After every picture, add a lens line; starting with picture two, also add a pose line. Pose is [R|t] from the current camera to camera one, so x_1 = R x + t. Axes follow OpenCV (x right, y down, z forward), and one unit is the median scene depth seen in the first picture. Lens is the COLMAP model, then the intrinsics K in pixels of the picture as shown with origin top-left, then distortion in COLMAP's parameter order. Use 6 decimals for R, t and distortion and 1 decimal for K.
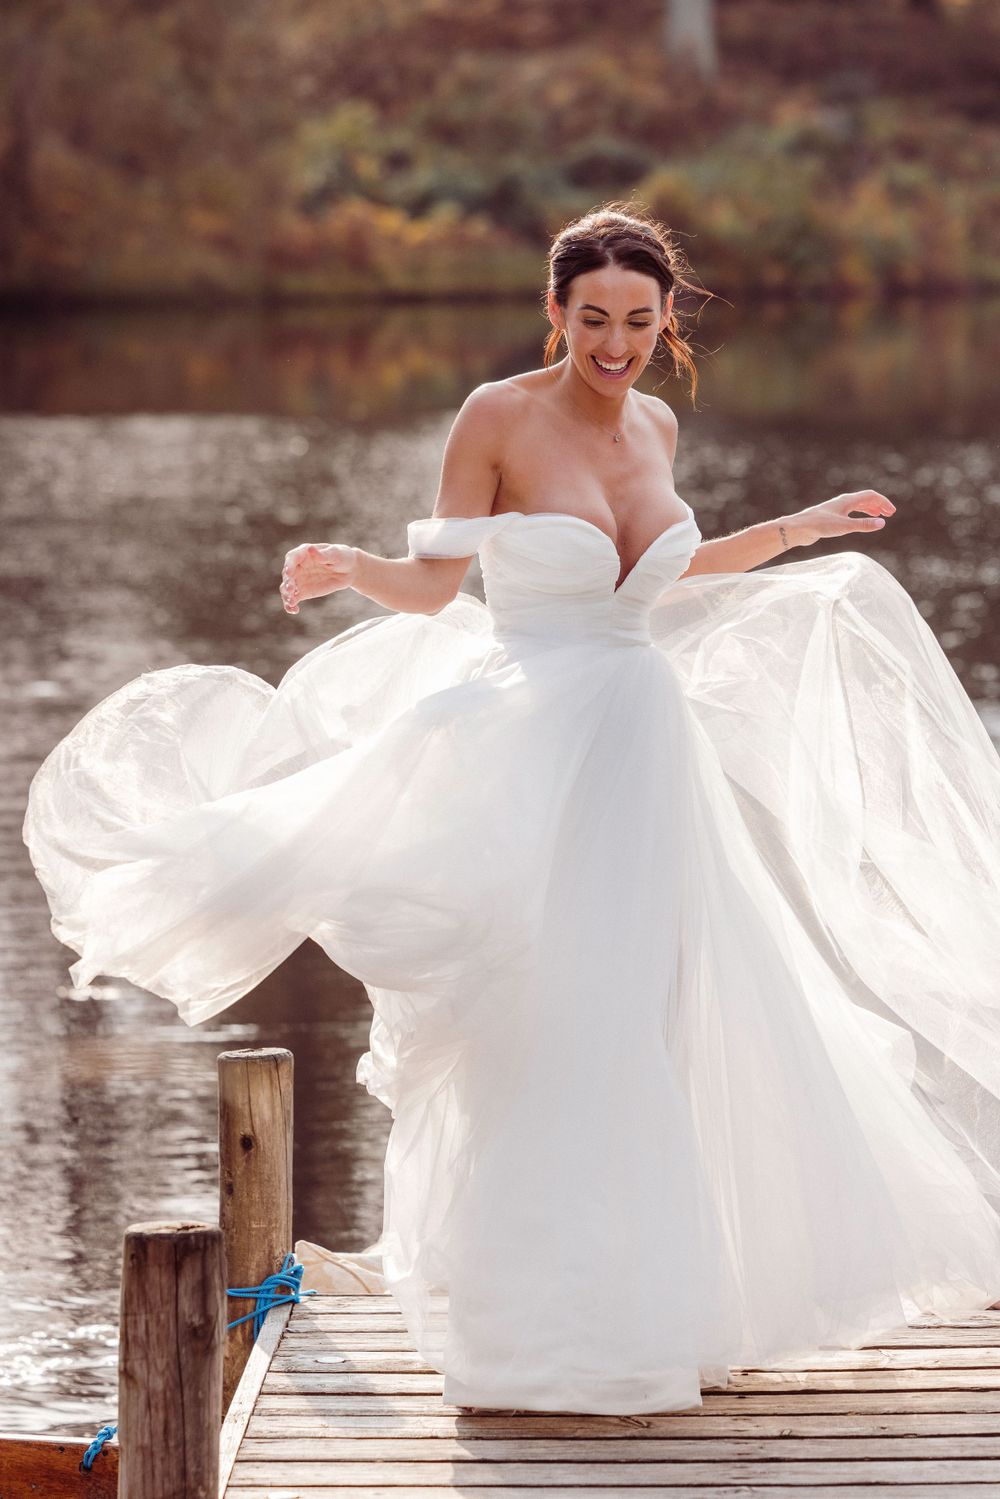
lens RADIAL K [[5356.2, 0, 499.2], [0, 5356.2, 749.0], [0, 0, 1]] dist [-0.811471, 0.000000]
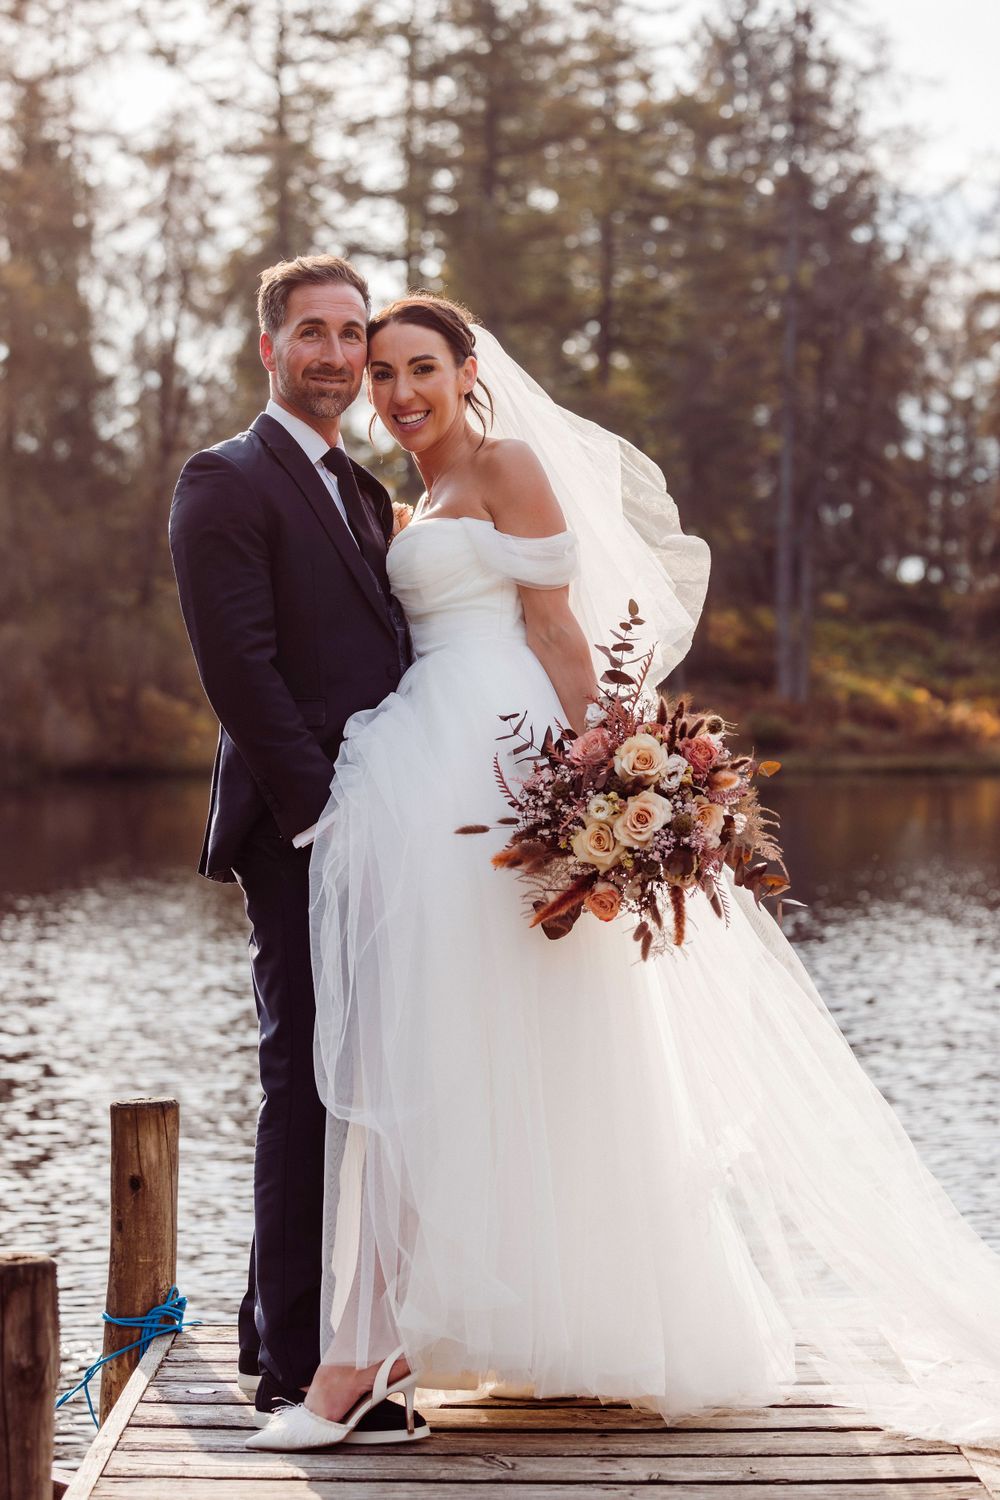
lens RADIAL K [[3329.4, 0, 500.6], [0, 3329.4, 749.6], [0, 0, 1]] dist [-0.334386, 0.000000]
pose [[0.999308, 0.012746, 0.034952, 0.002745], [-0.010410, 0.997751, -0.066219, 0.034360], [-0.035718, 0.065809, 0.997193, 0.374274]]
